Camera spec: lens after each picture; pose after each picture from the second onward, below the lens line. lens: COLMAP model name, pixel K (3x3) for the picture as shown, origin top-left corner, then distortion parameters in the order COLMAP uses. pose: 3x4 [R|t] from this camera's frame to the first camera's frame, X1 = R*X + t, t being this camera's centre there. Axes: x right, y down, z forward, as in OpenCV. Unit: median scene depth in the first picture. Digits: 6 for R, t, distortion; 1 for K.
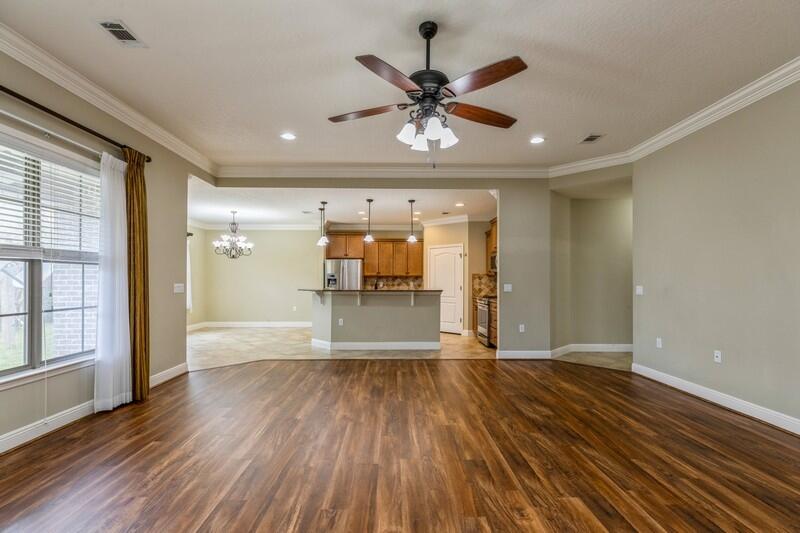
lens RADIAL K [[360.5, 0, 403.0], [0, 360.5, 277.4], [0, 0, 1]] dist [0.009980, -0.003236]
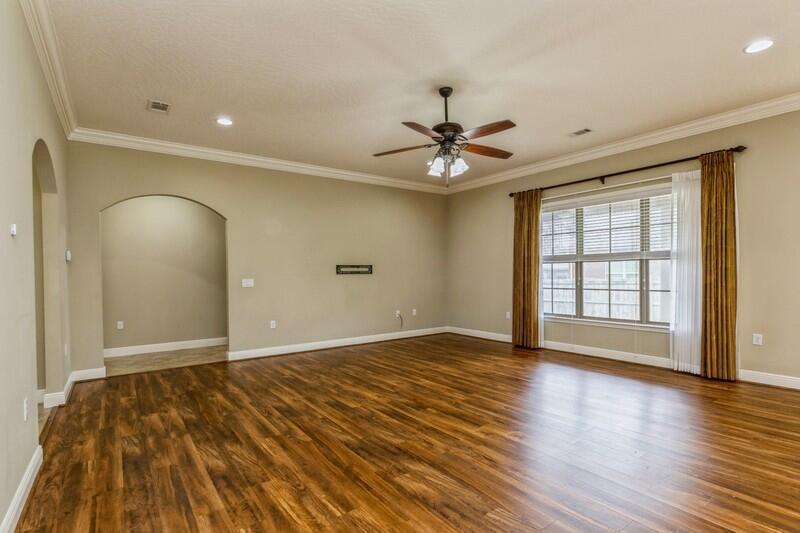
lens RADIAL K [[395.7, 0, 395.1], [0, 395.7, 275.1], [0, 0, 1]] dist [-0.005080, -0.000684]
pose [[-0.827705, 0.008187, -0.561103, 0.775438], [0.012515, 0.999914, -0.003872, 0.014966], [0.561024, -0.010227, -0.827737, 1.520366]]
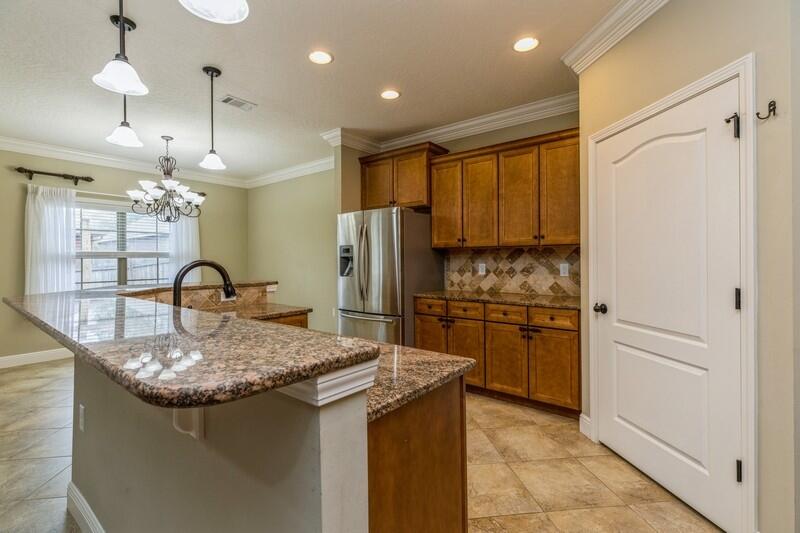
lens RADIAL K [[360.5, 0, 401.5], [0, 360.5, 257.9], [0, 0, 1]] dist [0.009980, -0.003236]
pose [[0.772056, -0.009577, -0.635483, 0.339000], [0.014926, 0.999884, 0.003065, 0.012143], [0.635380, -0.011852, 0.772109, 1.727167]]
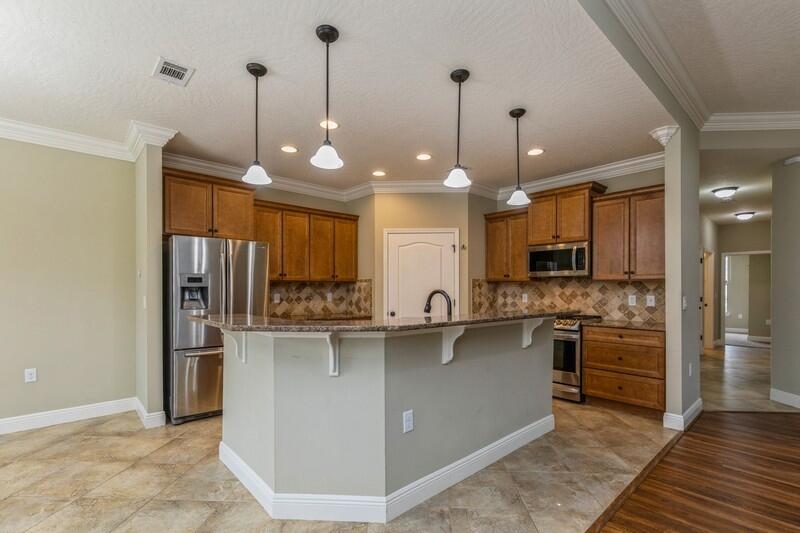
lens RADIAL K [[368.3, 0, 396.4], [0, 368.3, 290.2], [0, 0, 1]] dist [0.008278, -0.002280]
pose [[0.759762, -0.005737, 0.650176, -0.719634], [-0.002803, 0.999923, 0.012098, 0.004760], [-0.650195, -0.011014, 0.759687, 1.383963]]
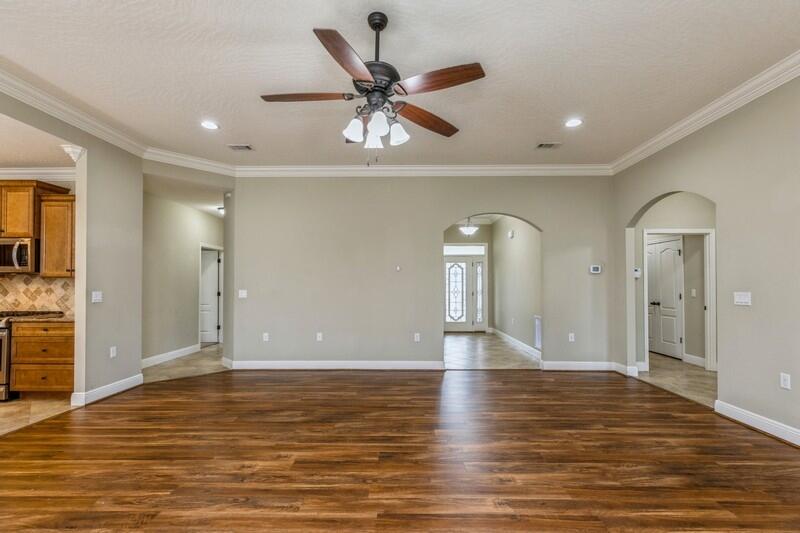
lens RADIAL K [[360.5, 0, 400.9], [0, 360.5, 280.0], [0, 0, 1]] dist [0.009980, -0.003236]
pose [[0.040216, 0.010633, 0.999134, -0.613022], [-0.006692, 0.999924, -0.010373, 0.000007], [-0.999169, -0.006269, 0.040284, 0.637749]]
